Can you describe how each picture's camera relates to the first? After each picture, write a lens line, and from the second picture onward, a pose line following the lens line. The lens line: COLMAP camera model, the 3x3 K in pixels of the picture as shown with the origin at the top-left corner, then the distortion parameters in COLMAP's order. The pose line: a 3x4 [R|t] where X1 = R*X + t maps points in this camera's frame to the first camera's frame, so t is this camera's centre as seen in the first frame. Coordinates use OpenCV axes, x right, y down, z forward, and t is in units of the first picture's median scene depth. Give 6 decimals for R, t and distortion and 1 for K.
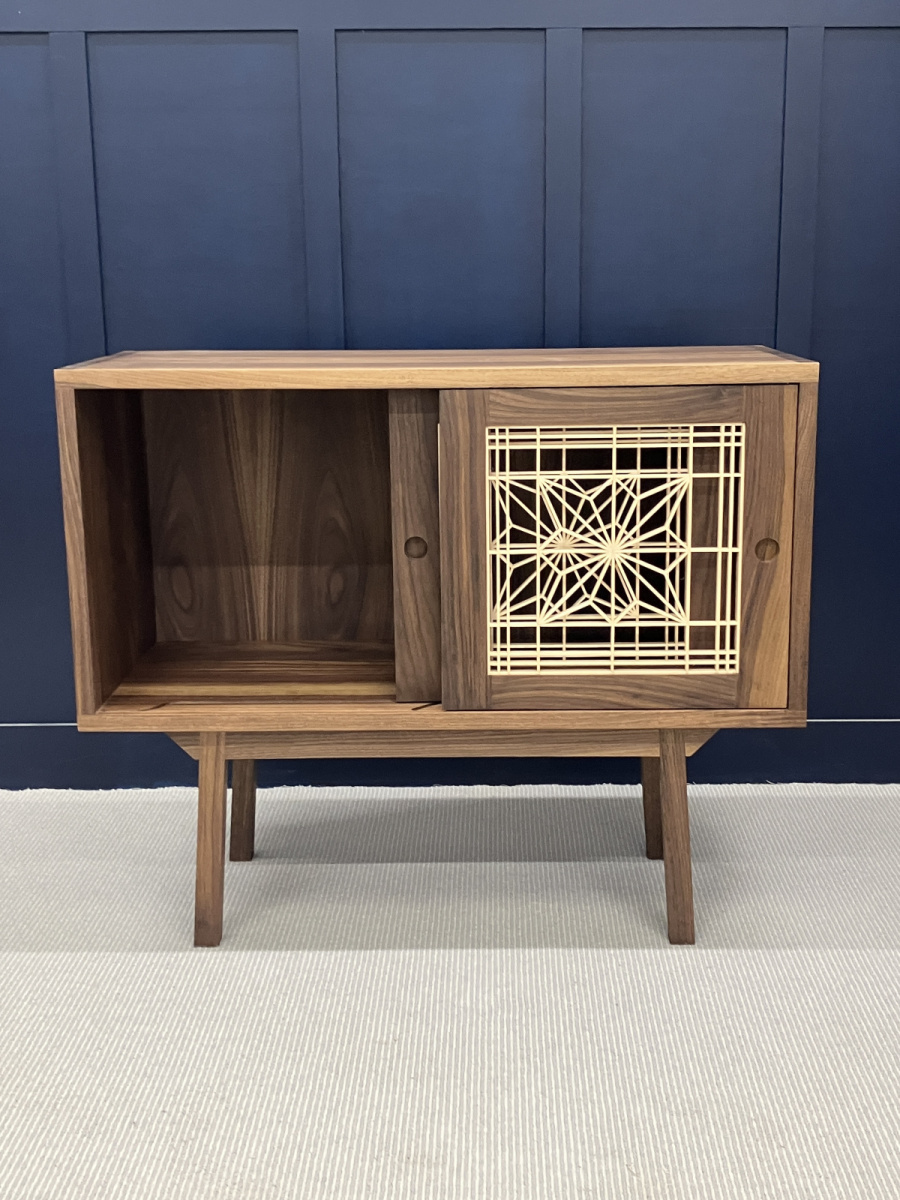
lens RADIAL K [[1511.3, 0, 473.1], [0, 1511.3, 595.7], [0, 0, 1]] dist [0.201585, -0.637788]
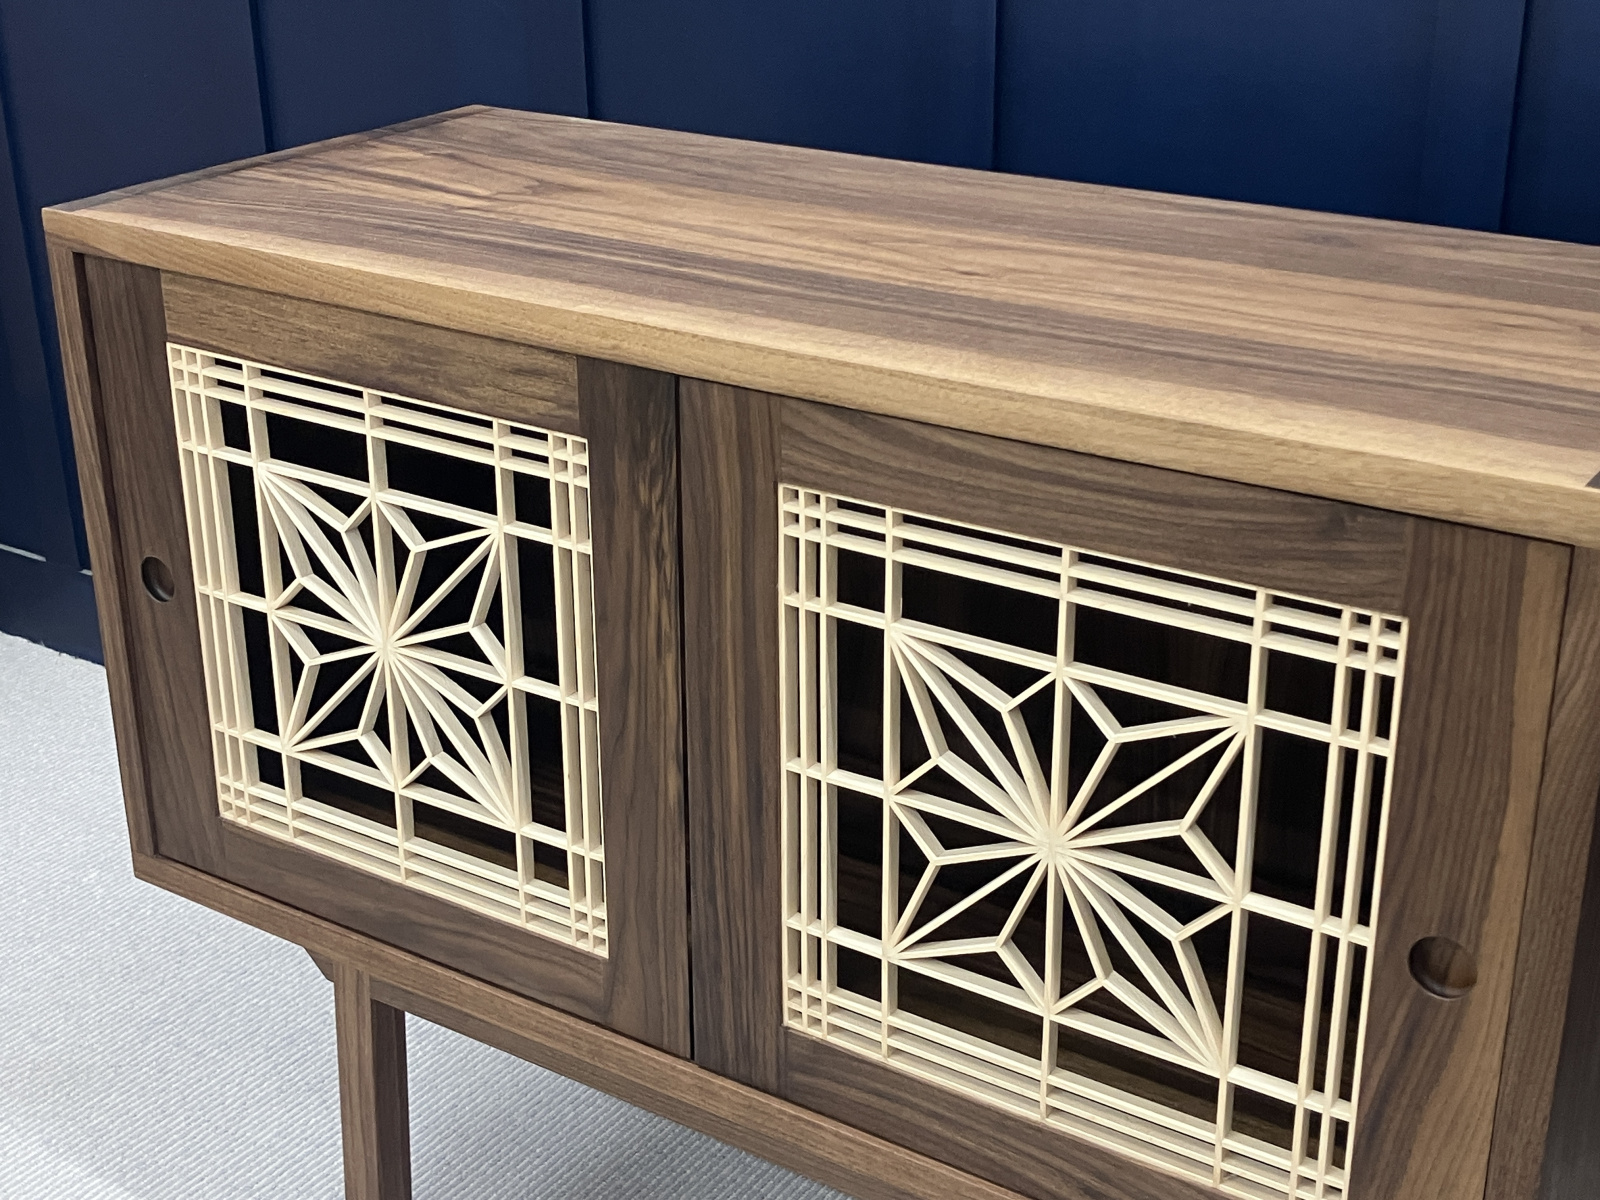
lens RADIAL K [[2261.4, 0, 760.5], [0, 2261.4, 609.4], [0, 0, 1]] dist [0.174580, -0.613352]
pose [[0.830034, 0.220527, -0.512261, 0.308362], [-0.118609, 0.967292, 0.224230, -0.205269], [0.544954, -0.125360, 0.829041, 0.475996]]
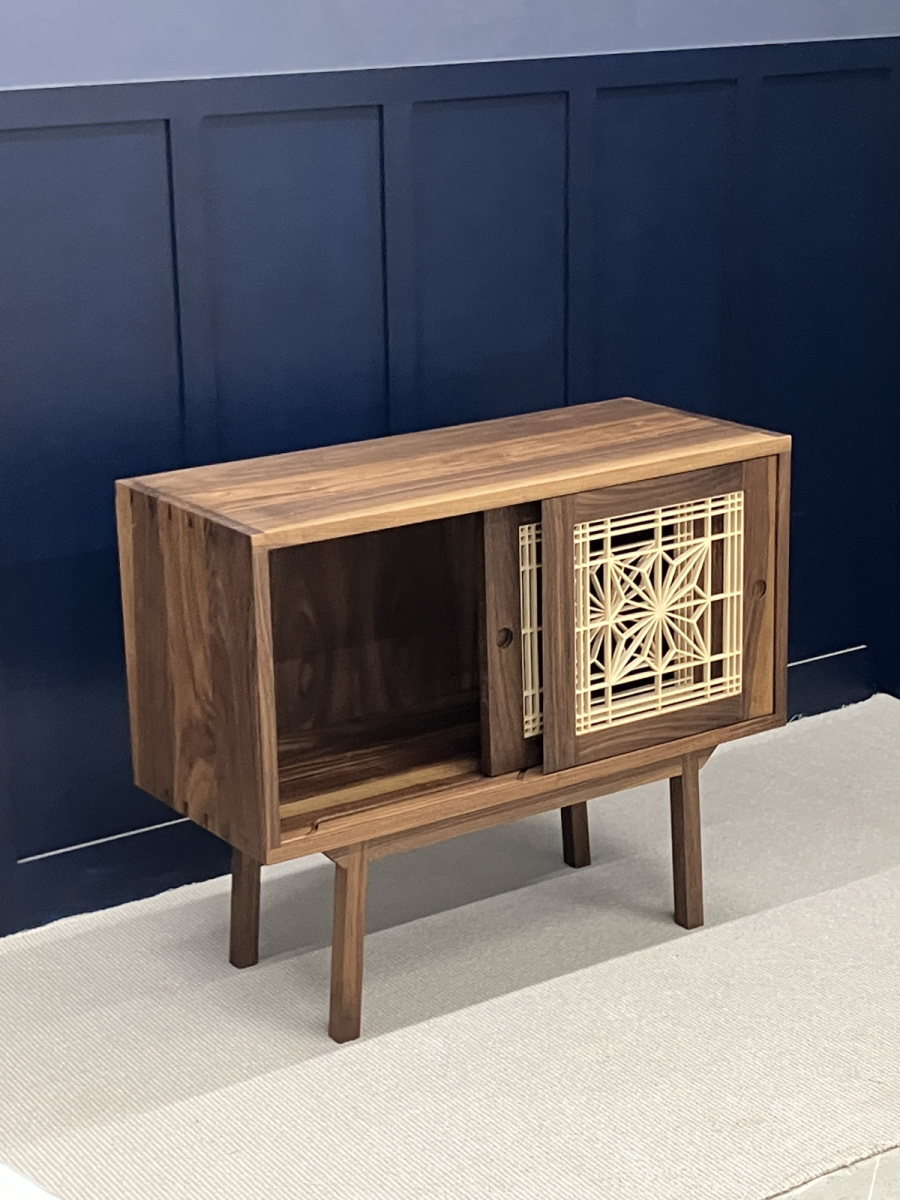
lens RADIAL K [[2271.2, 0, 450.0], [0, 2271.2, 600.0], [0, 0, 1]] dist [0.086542, 0.119704]
pose [[0.825865, -0.168293, 0.538167, -0.968194], [0.135163, 0.985681, 0.100817, -0.232921], [-0.547428, -0.010521, 0.836787, -0.375854]]
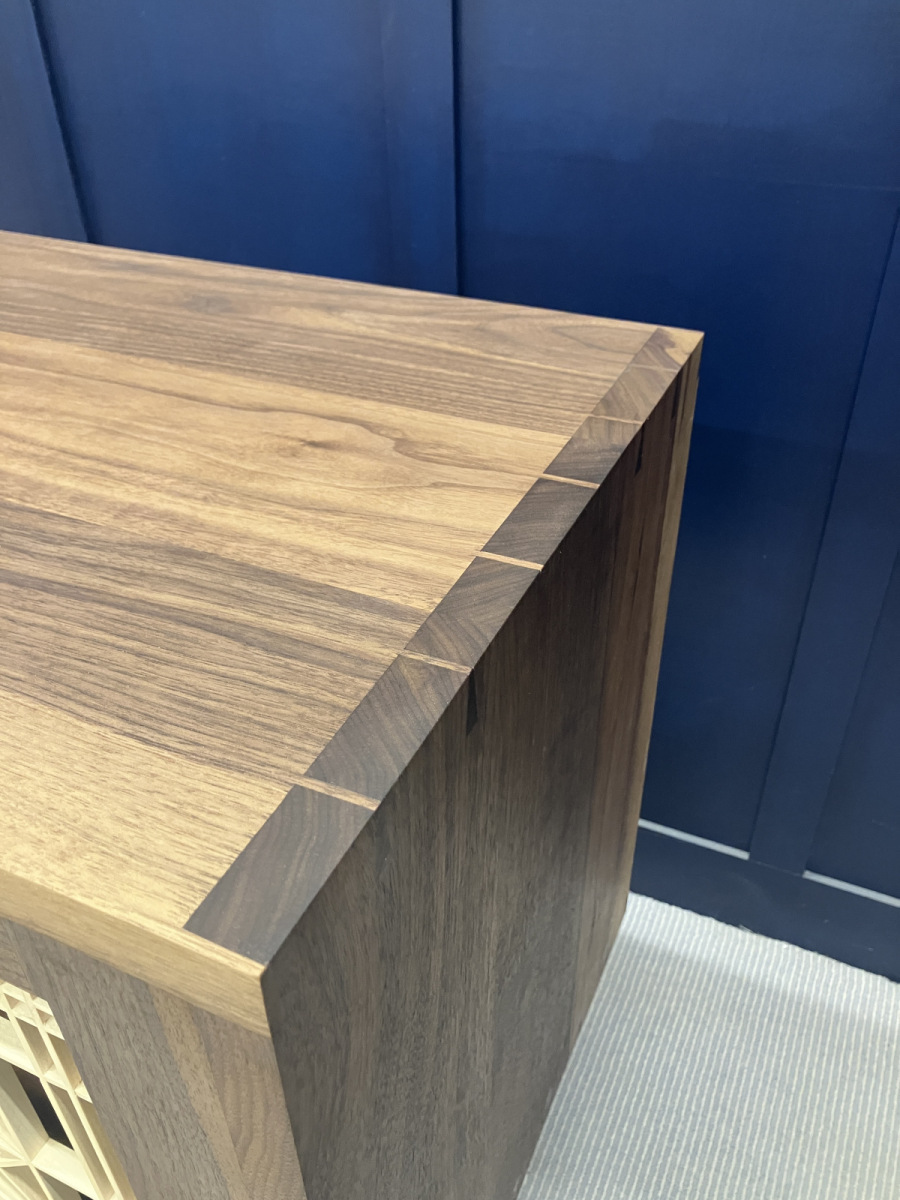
lens RADIAL K [[997.9, 0, 450.0], [0, 997.9, 600.0], [0, 0, 1]] dist [0.001825, 0.007359]
pose [[0.909207, 0.240223, -0.340051, 0.260696], [-0.080026, 0.902359, 0.423489, -0.229351], [0.408580, -0.357827, 0.839656, 0.885500]]
